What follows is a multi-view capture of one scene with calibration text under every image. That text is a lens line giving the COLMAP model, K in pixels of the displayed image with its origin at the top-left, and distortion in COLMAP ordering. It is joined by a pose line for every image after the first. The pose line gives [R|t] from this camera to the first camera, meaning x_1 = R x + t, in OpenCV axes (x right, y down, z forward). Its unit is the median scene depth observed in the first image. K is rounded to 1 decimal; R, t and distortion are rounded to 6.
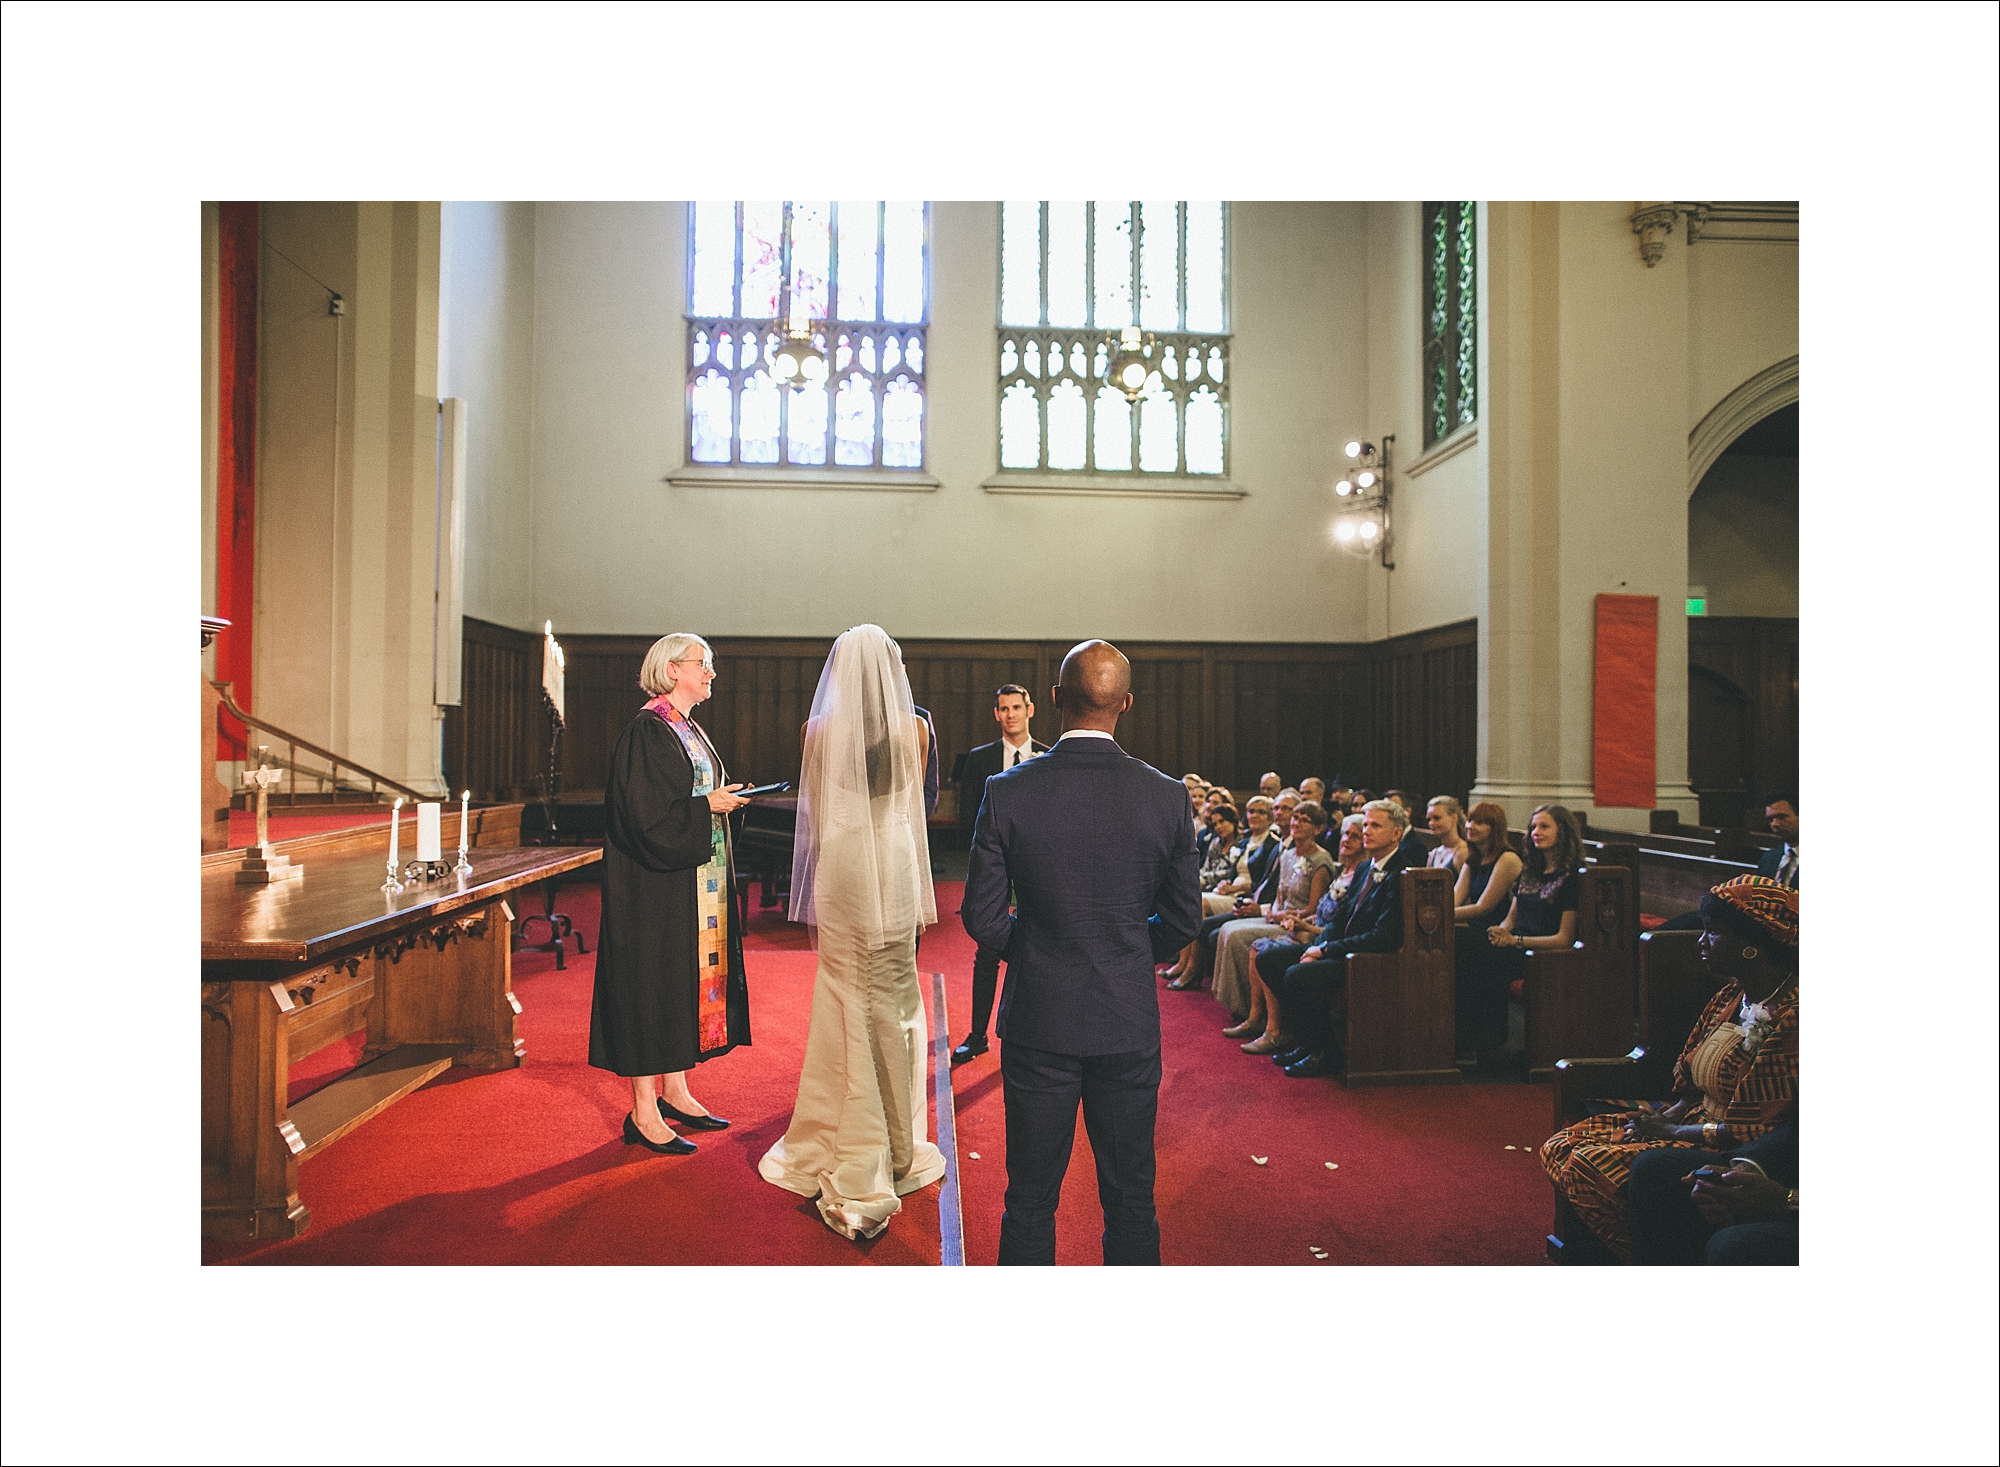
lens RADIAL K [[1107.5, 0, 996.7], [0, 1107.5, 734.1], [0, 0, 1]] dist [-0.036145, 0.000549]
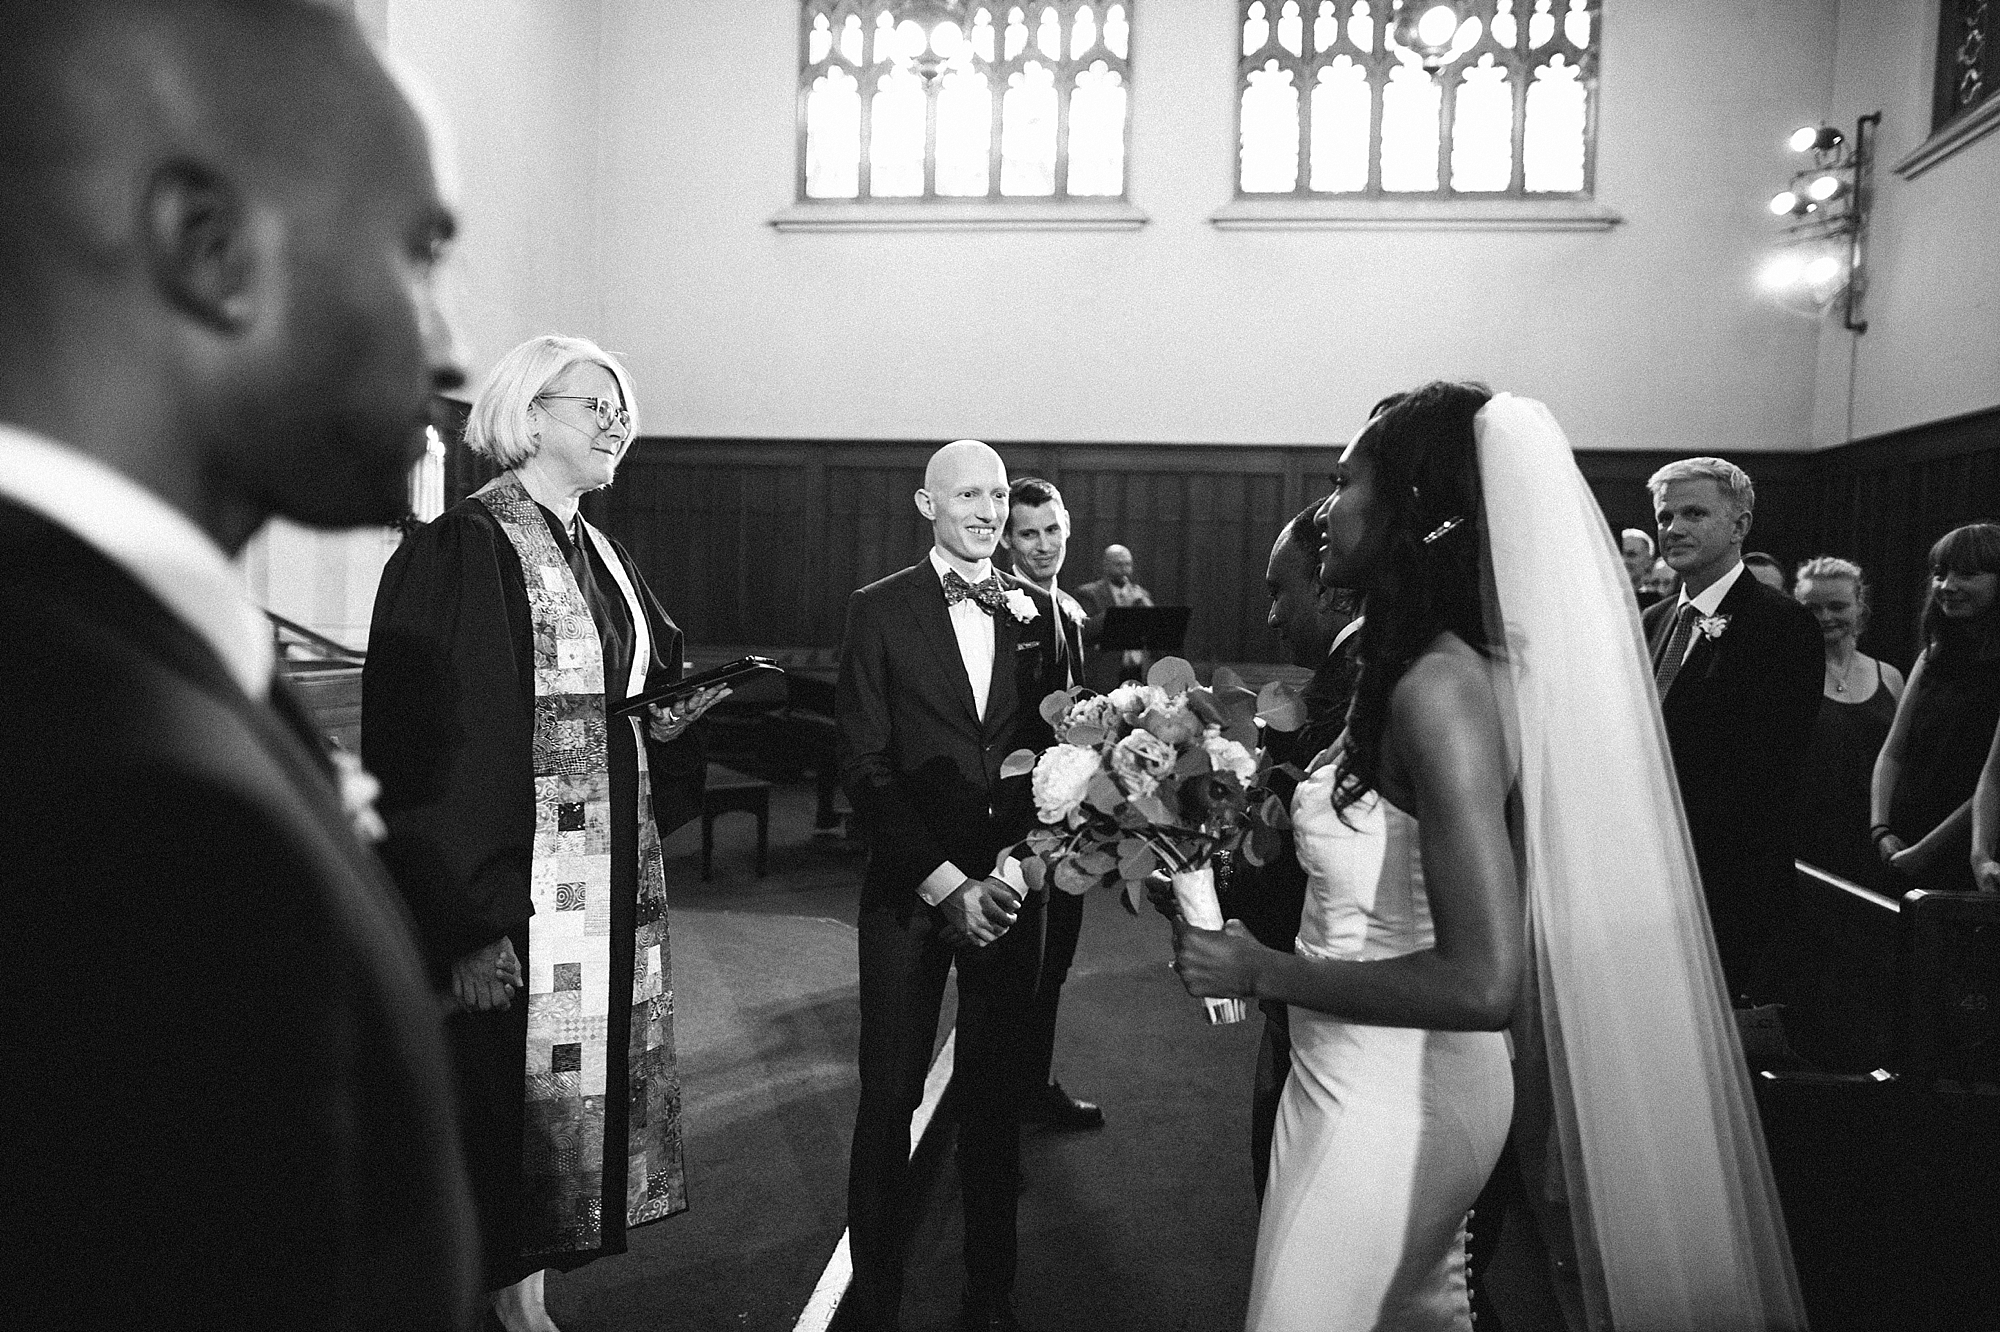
lens RADIAL K [[1377.7, 0, 995.0], [0, 1377.7, 668.1], [0, 0, 1]] dist [-0.051646, 0.047279]
pose [[0.977750, 0.032803, -0.207192, 0.041501], [-0.021546, 0.998178, 0.056353, 0.008547], [0.208663, -0.050634, 0.976676, 0.126934]]
